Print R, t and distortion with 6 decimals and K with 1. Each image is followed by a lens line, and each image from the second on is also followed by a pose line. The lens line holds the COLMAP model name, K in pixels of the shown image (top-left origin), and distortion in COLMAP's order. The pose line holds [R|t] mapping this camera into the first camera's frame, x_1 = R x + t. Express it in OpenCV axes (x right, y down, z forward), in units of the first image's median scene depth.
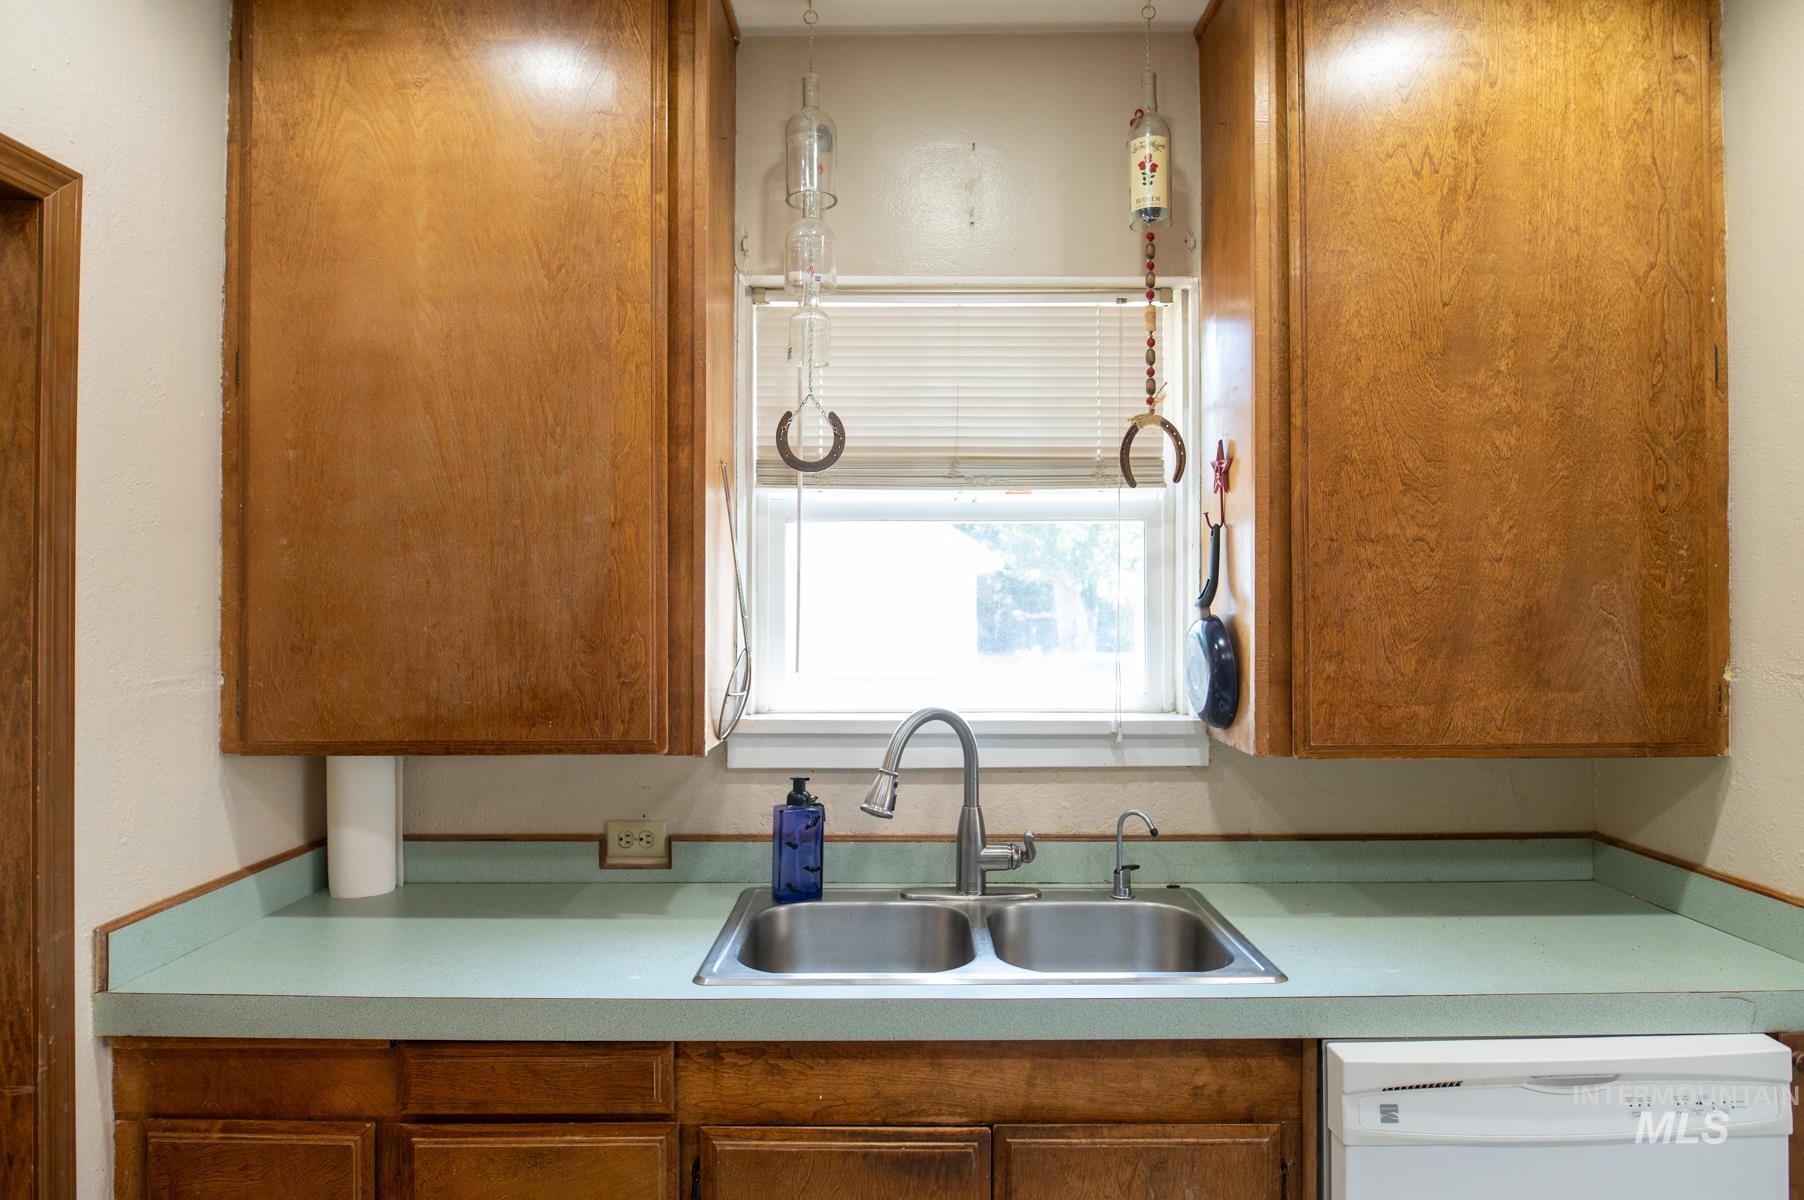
lens RADIAL K [[1043.0, 0, 902.0], [0, 1043.0, 600.0], [0, 0, 1]] dist [-0.023261, 0.001432]
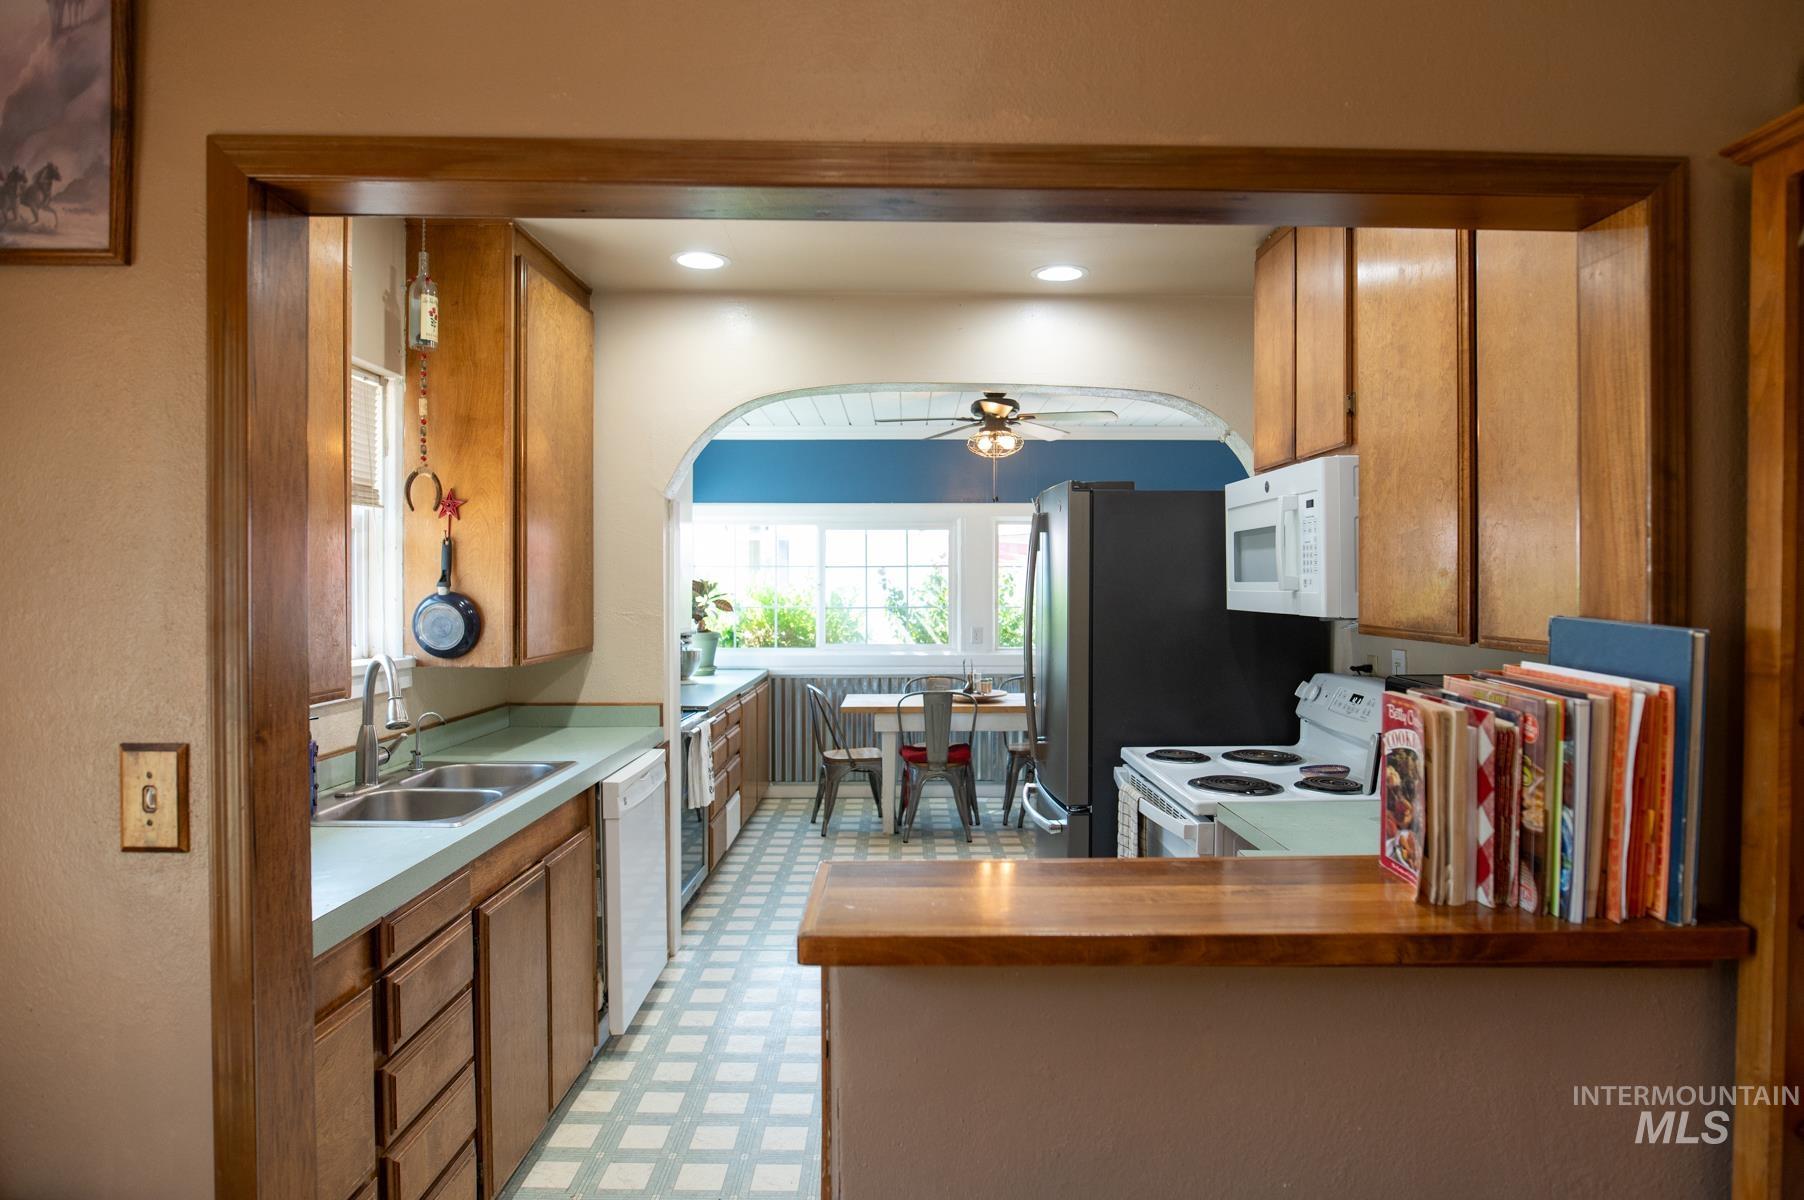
lens RADIAL K [[1037.5, 0, 915.5], [0, 1037.5, 596.6], [0, 0, 1]] dist [-0.024876, 0.002306]
pose [[0.002736, -0.008843, 0.999957, -1.533949], [-0.004937, 0.999949, 0.008856, 0.004053], [-0.999984, -0.004961, 0.002692, 0.268427]]
